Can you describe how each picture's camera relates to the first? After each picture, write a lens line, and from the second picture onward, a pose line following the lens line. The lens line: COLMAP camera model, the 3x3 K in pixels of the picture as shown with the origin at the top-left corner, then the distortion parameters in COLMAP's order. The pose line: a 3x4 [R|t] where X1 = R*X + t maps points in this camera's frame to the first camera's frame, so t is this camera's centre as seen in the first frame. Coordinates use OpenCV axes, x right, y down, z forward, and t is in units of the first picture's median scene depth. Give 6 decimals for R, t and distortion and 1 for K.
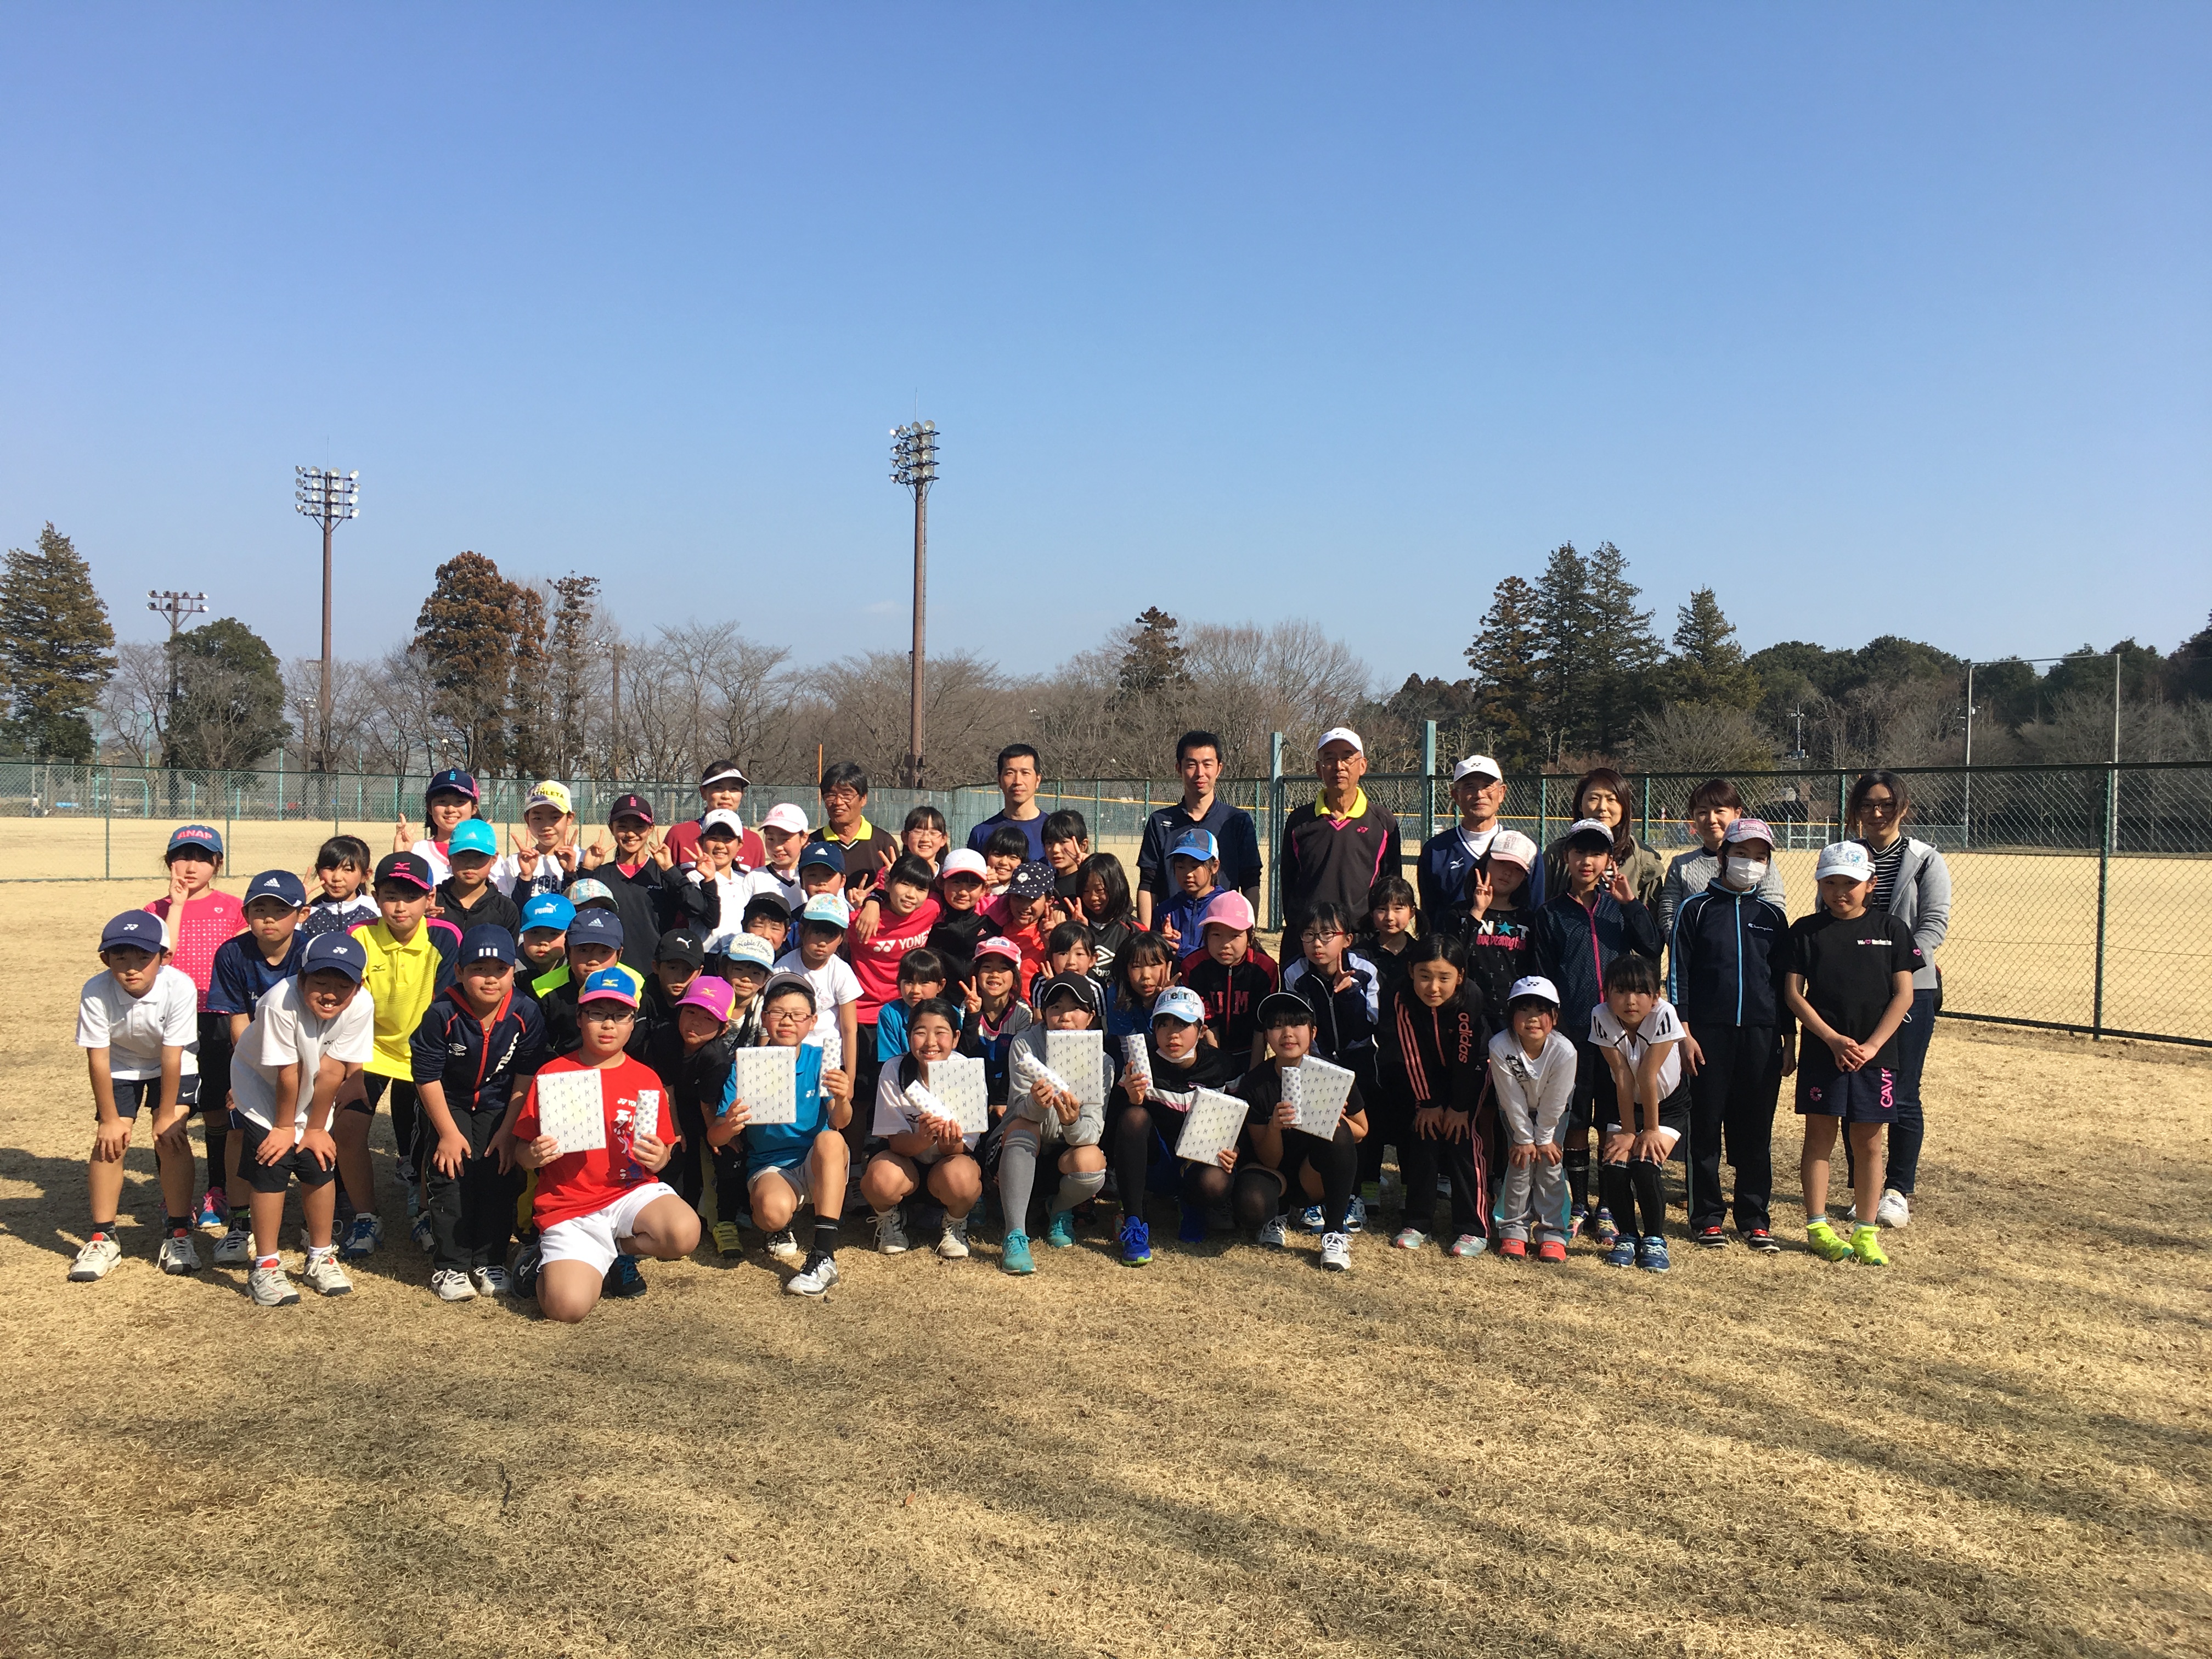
lens RADIAL K [[1819.5, 0, 1125.3], [0, 1819.5, 827.2], [0, 0, 1]] dist [0.101045, -0.098988]
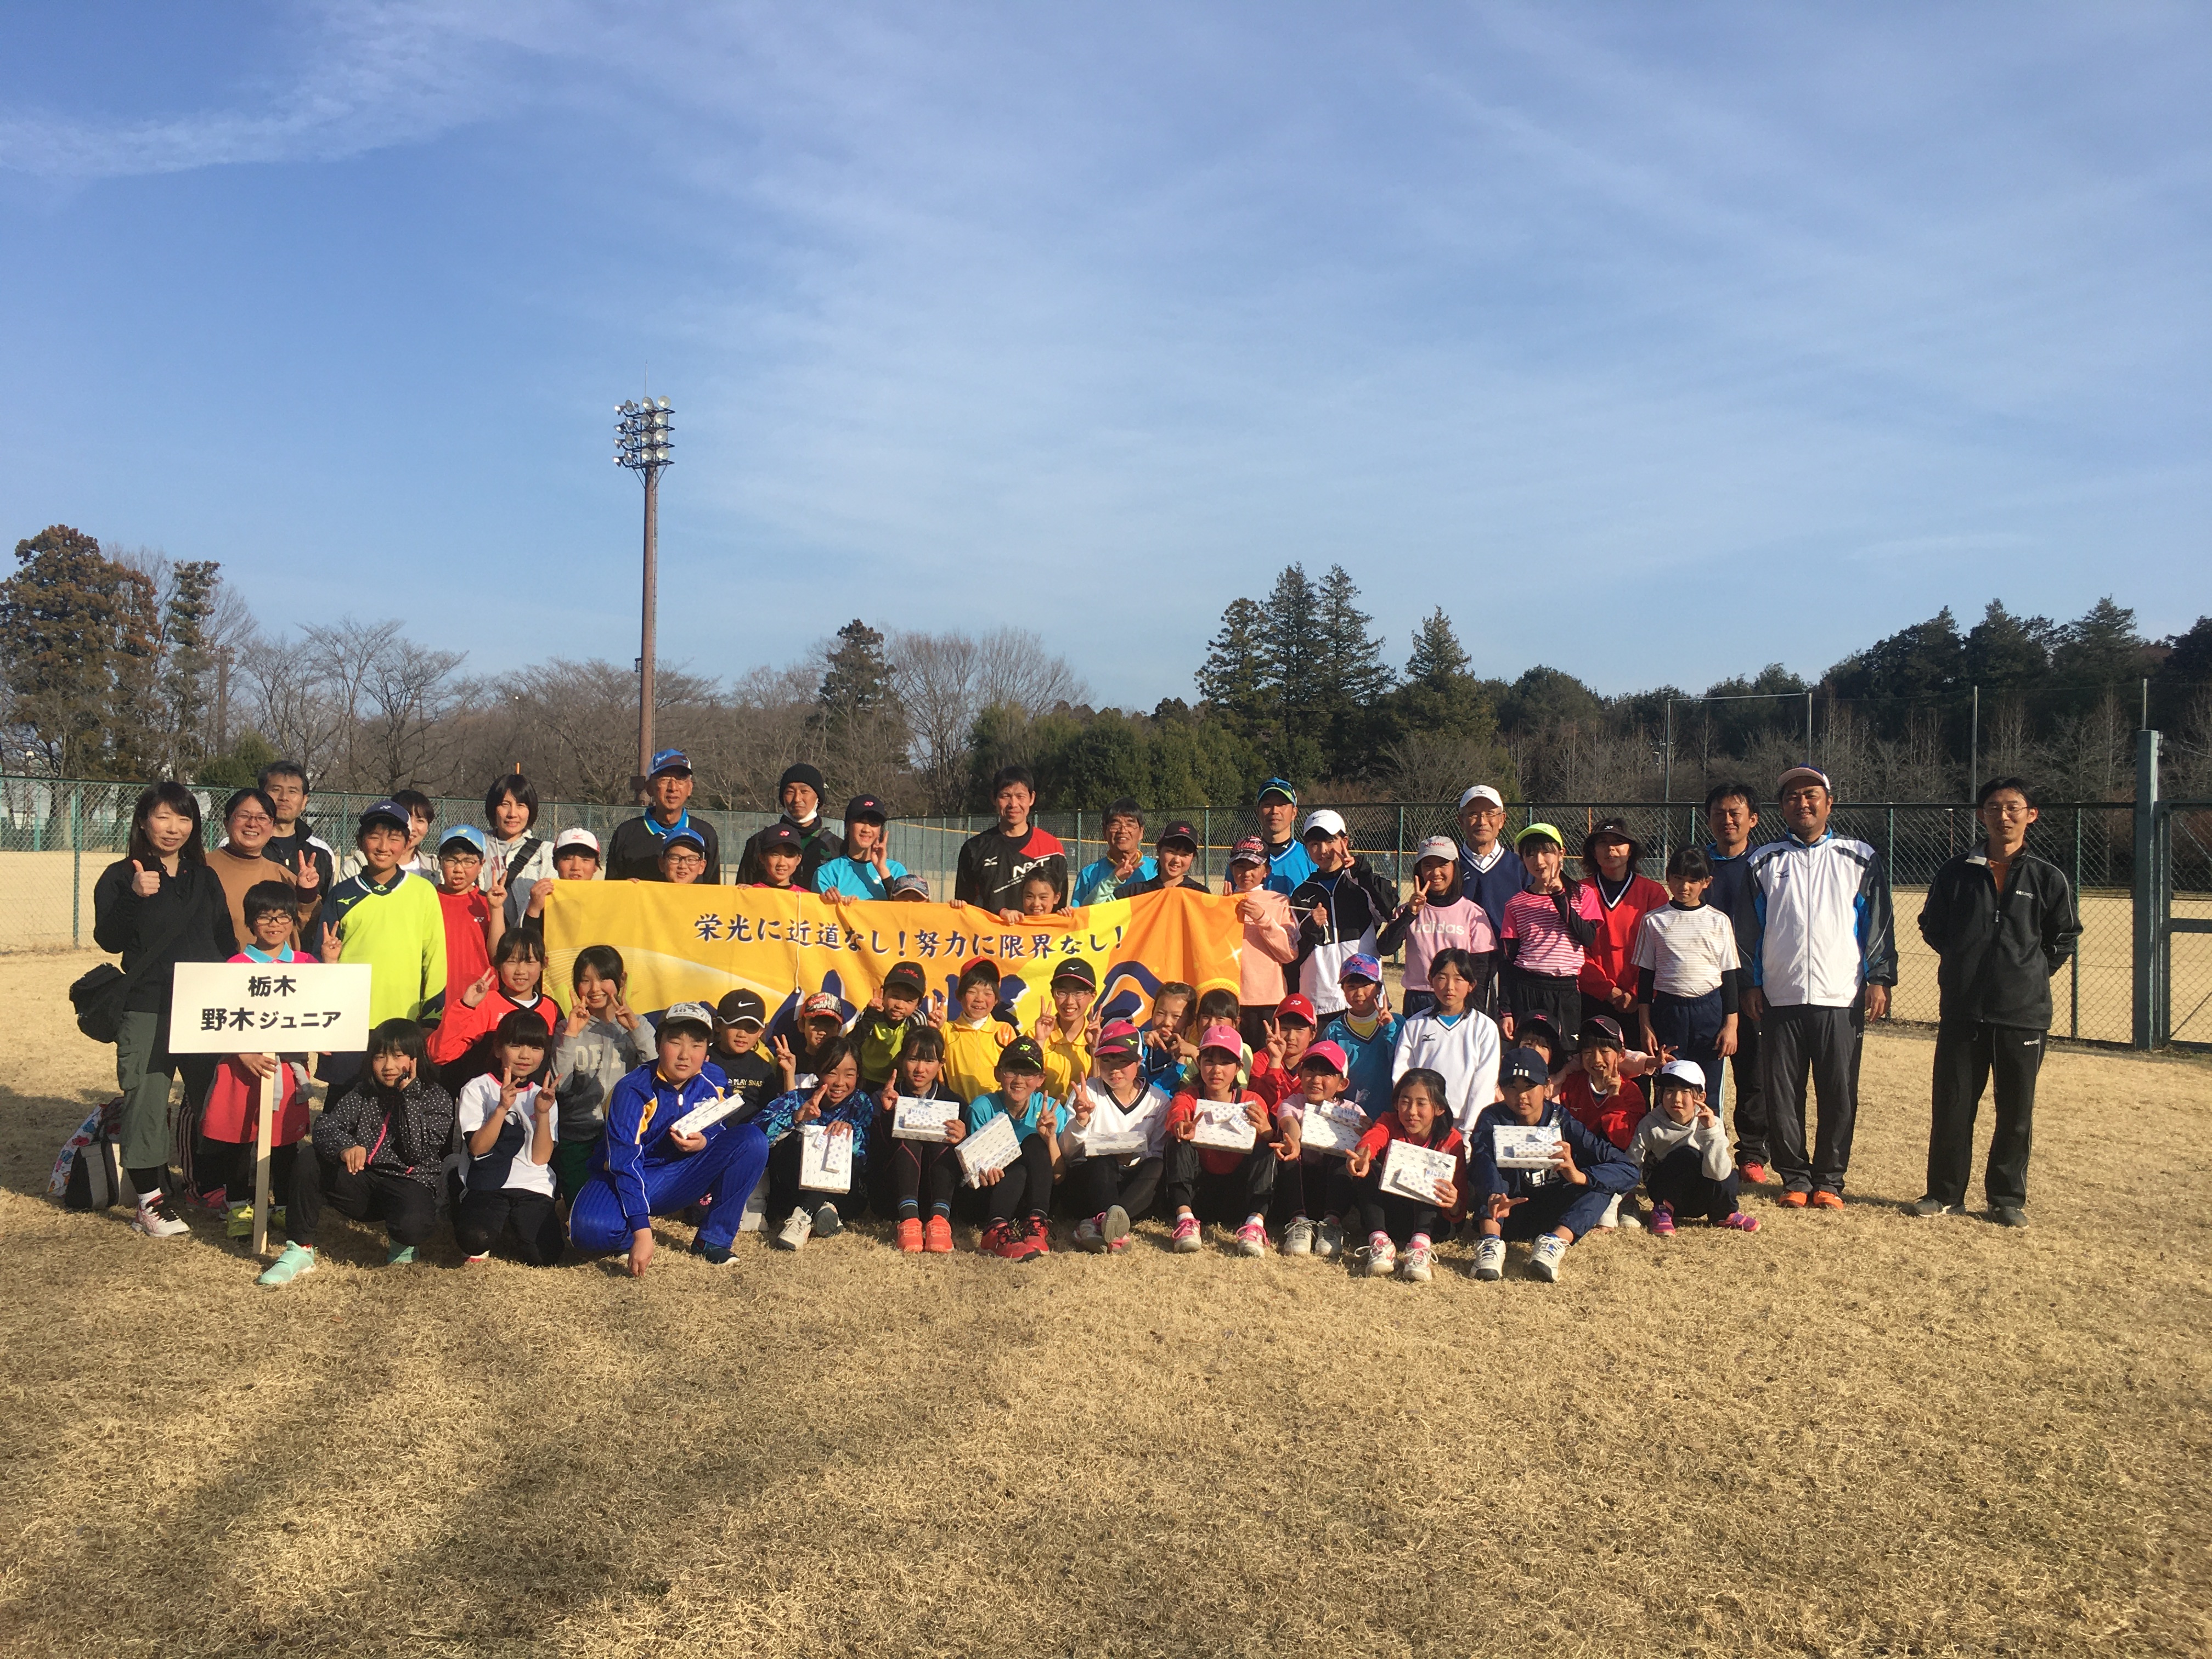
lens RADIAL K [[1819.5, 0, 1075.1], [0, 1819.5, 832.6], [0, 0, 1]] dist [0.101045, -0.098988]
pose [[0.980249, 0.005276, 0.197695, -0.069255], [-0.003085, 0.999930, -0.011390, -0.002803], [-0.197741, 0.010555, 0.980198, 0.078741]]
